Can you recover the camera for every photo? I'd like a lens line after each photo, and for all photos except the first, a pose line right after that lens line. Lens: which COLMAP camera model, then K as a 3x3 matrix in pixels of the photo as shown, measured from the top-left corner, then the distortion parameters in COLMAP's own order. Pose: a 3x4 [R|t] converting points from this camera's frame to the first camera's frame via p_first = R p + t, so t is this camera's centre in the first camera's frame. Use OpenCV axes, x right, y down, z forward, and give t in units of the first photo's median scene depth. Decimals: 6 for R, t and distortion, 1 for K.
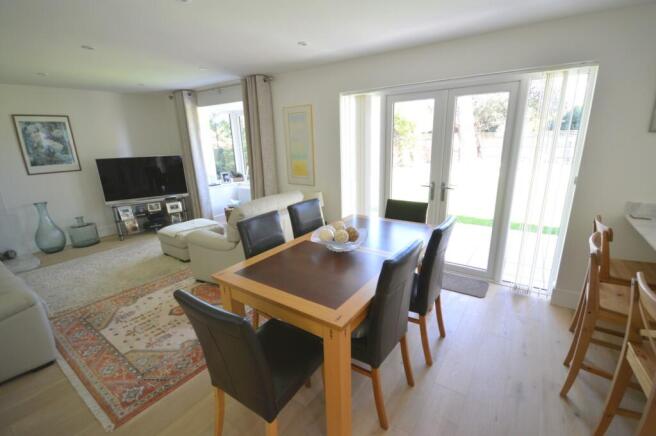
lens RADIAL K [[286.9, 0, 328.0], [0, 286.9, 218.0], [0, 0, 1]] dist [-0.002044, -0.000734]
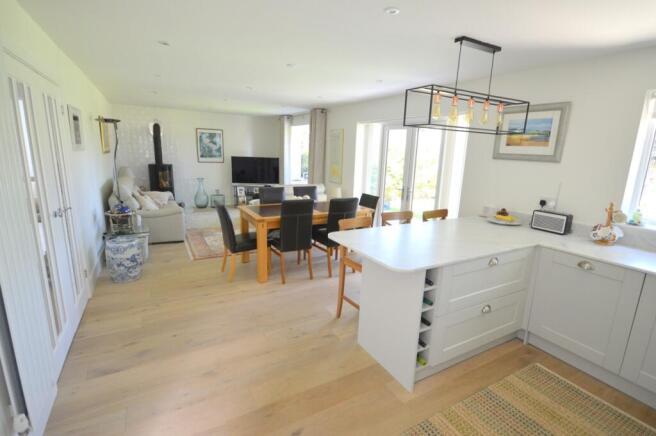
lens RADIAL K [[286.9, 0, 328.0], [0, 286.9, 218.0], [0, 0, 1]] dist [-0.002044, -0.000734]
pose [[0.909455, 0.152788, -0.386714, 0.455068], [-0.170051, 0.985378, -0.010601, 0.078636], [0.379440, 0.075402, 0.922139, -0.326206]]
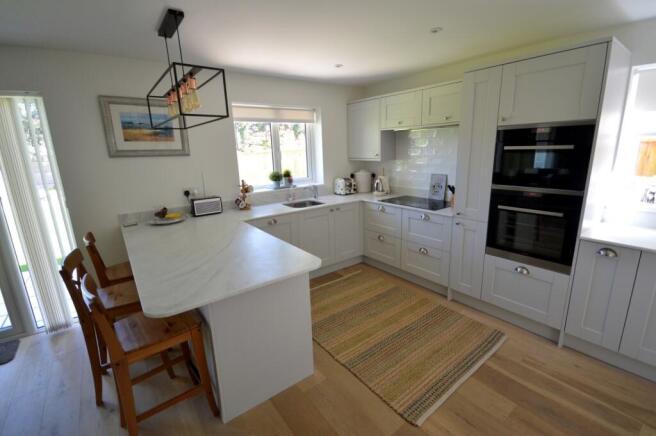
lens RADIAL K [[300.1, 0, 328.0], [0, 300.1, 218.0], [0, 0, 1]] dist [-0.000484, -0.000447]
pose [[0.316494, -0.198785, 0.927532, 0.077896], [0.278435, 0.954194, 0.109490, 0.032065], [-0.906810, 0.223604, 0.357346, -0.123037]]
